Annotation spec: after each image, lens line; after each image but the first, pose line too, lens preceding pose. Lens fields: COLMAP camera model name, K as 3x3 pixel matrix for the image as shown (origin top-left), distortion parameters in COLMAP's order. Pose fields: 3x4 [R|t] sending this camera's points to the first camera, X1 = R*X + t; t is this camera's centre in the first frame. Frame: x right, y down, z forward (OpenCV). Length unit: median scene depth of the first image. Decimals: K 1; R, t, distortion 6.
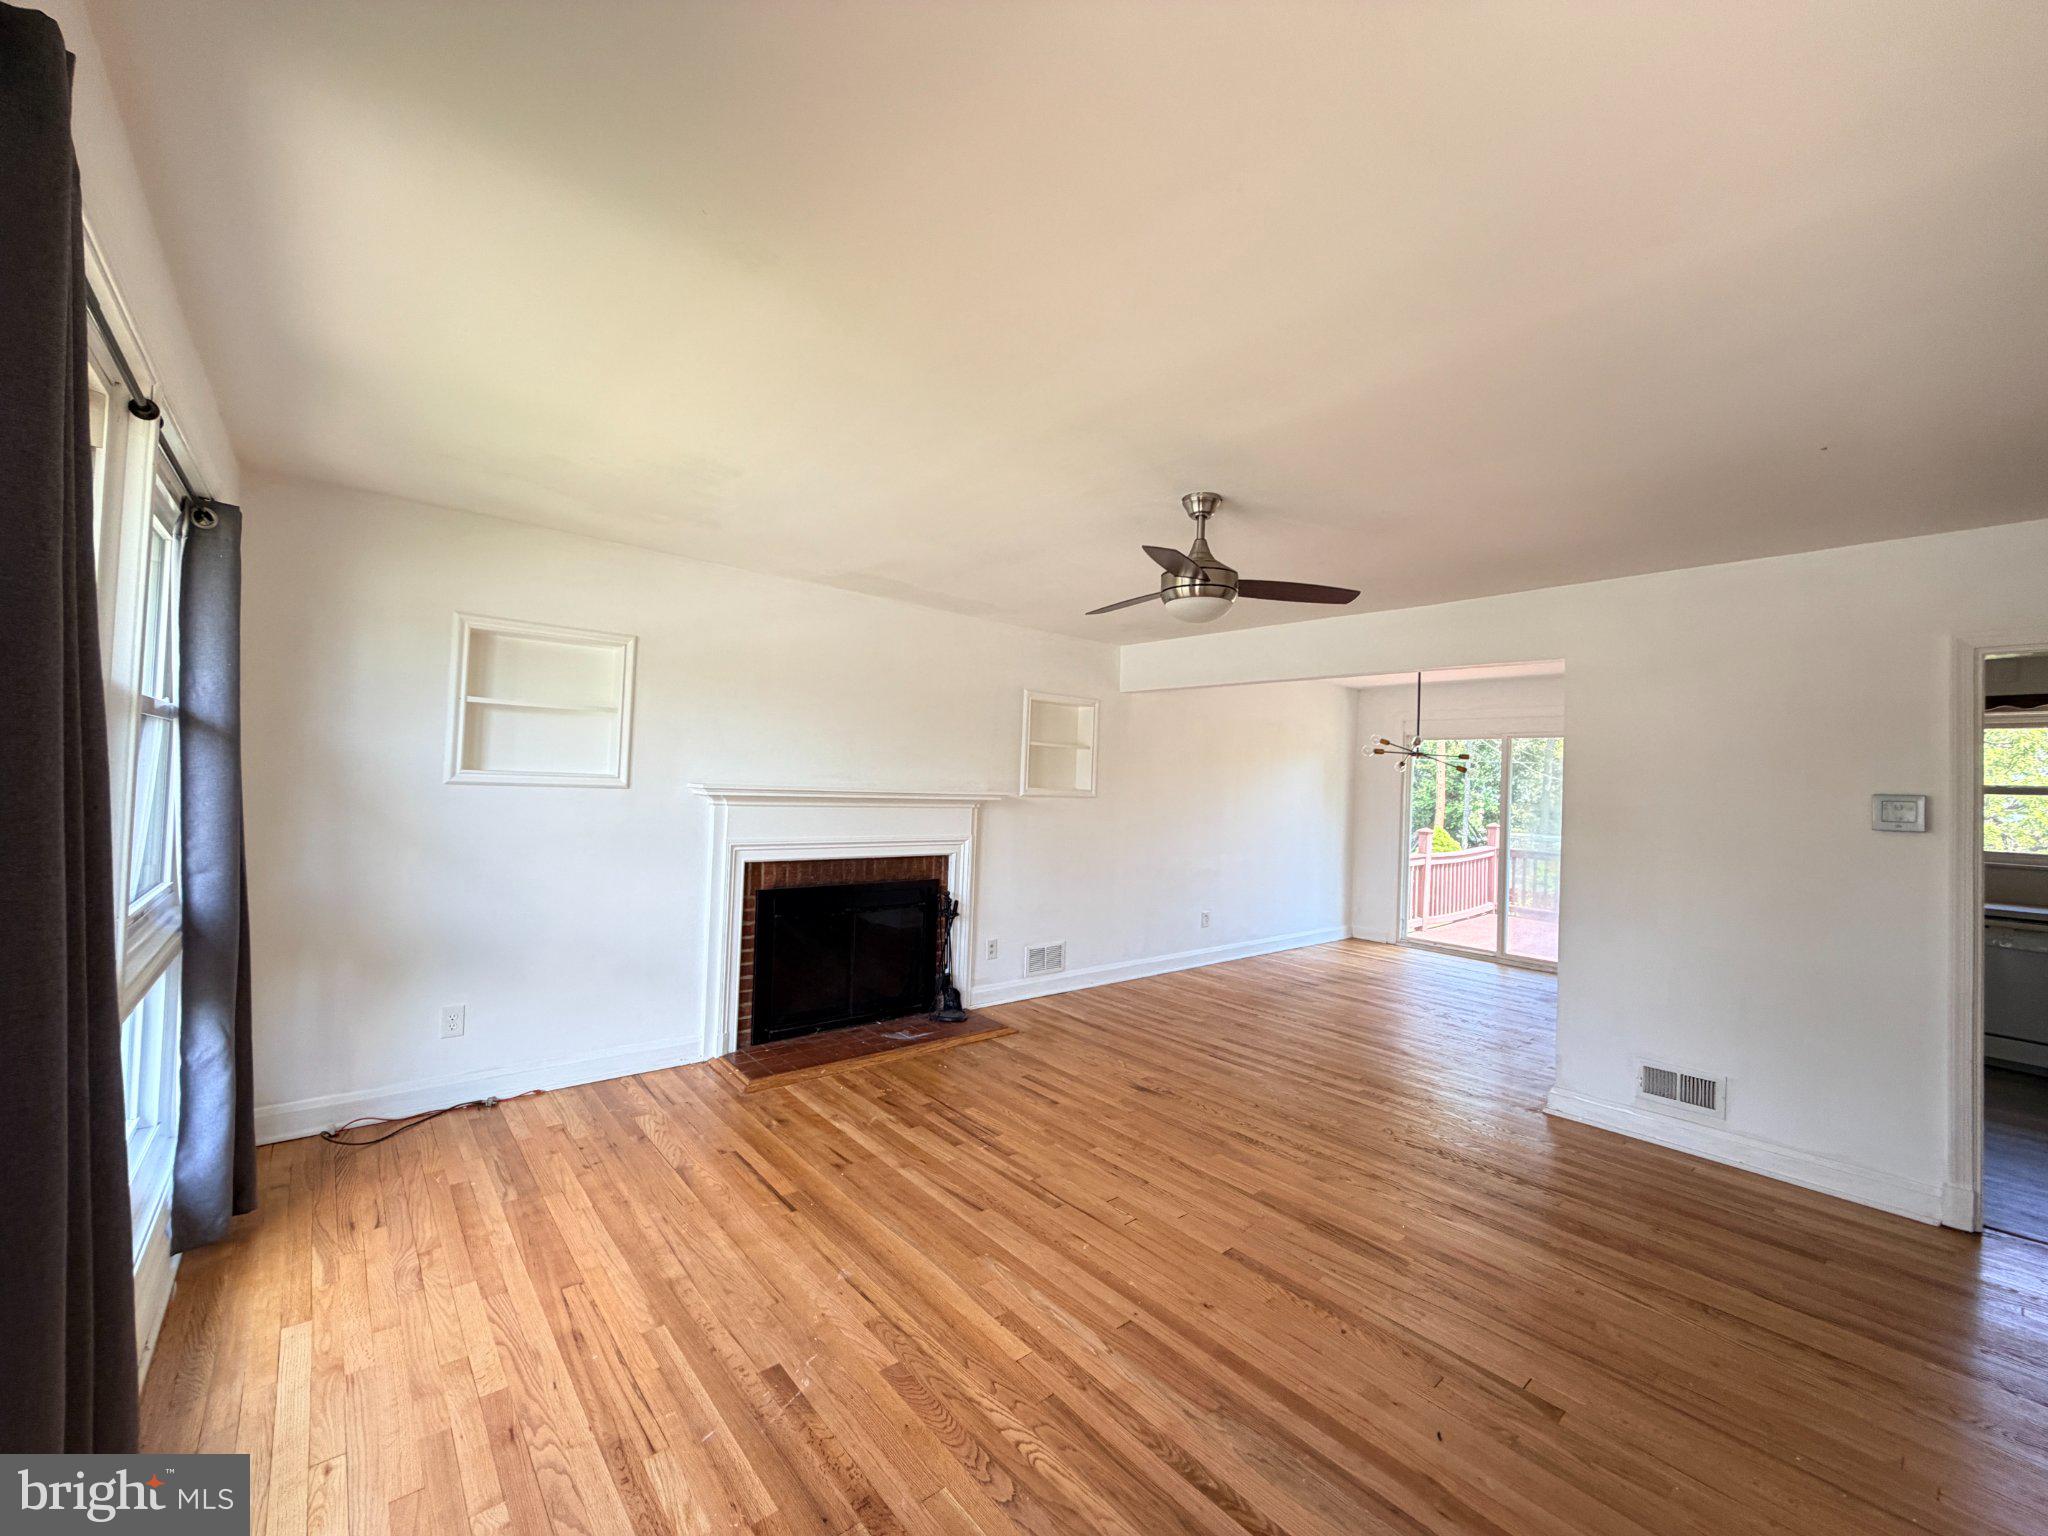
lens RADIAL K [[815.1, 0, 1000.7], [0, 815.1, 764.3], [0, 0, 1]] dist [-0.000510, -0.000040]
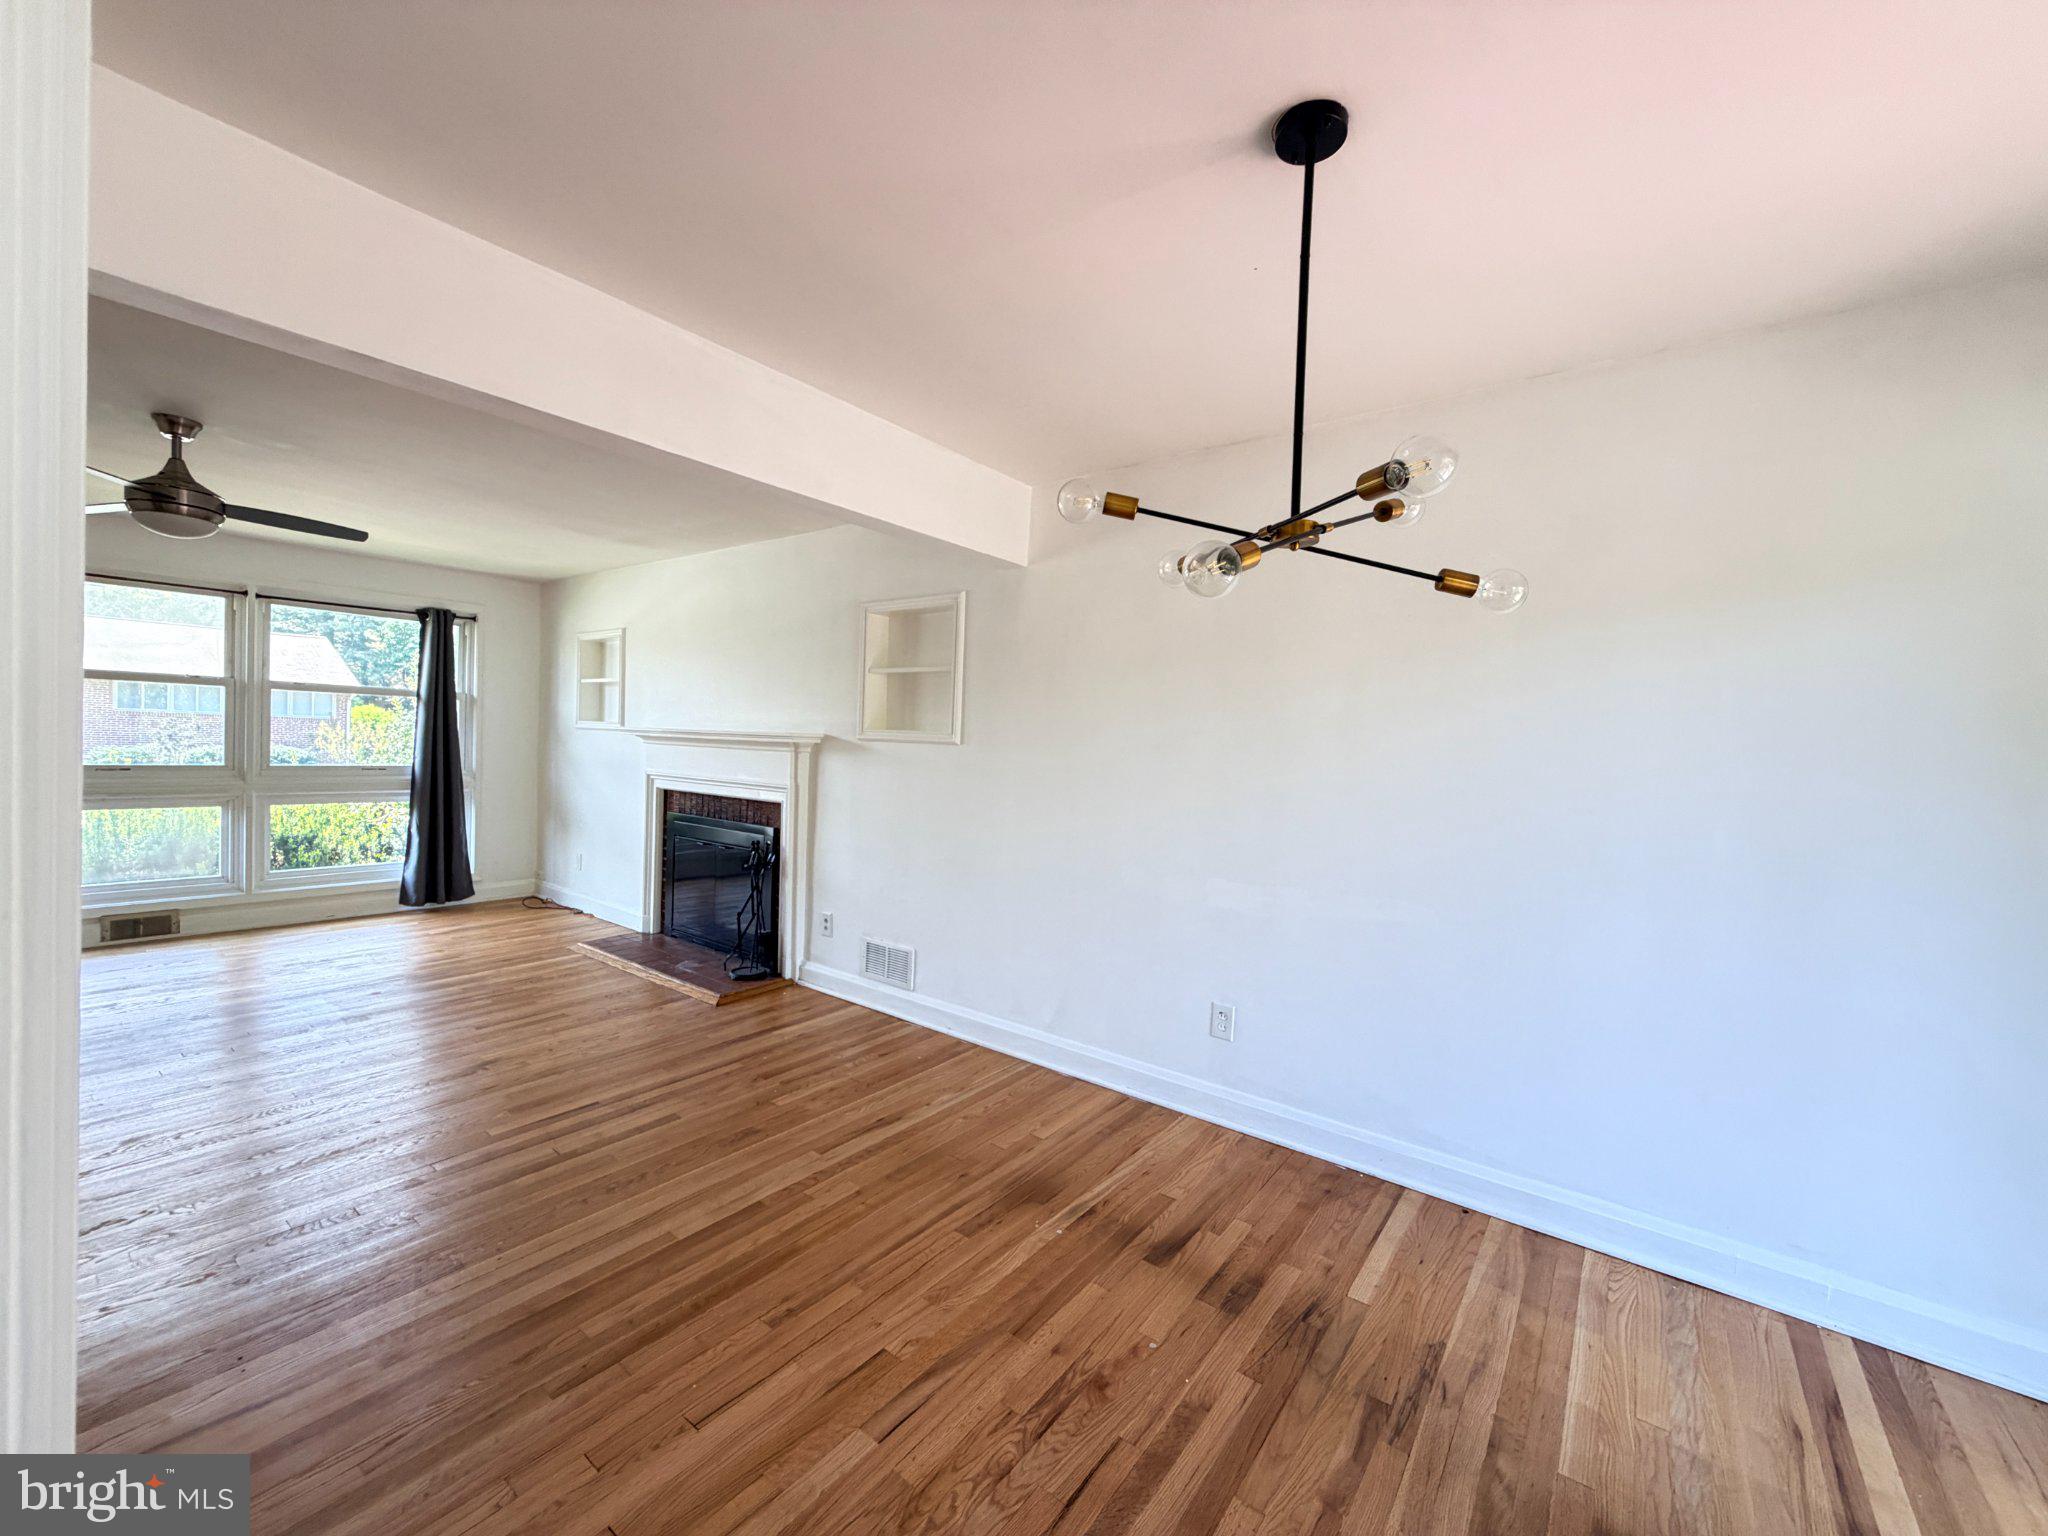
lens RADIAL K [[815.1, 0, 1000.7], [0, 815.1, 764.3], [0, 0, 1]] dist [-0.000510, -0.000040]
pose [[0.208609, -0.005667, -0.977983, 0.867651], [-0.002303, 0.999978, -0.006286, 0.074165], [0.977996, 0.003564, 0.208592, 1.047242]]
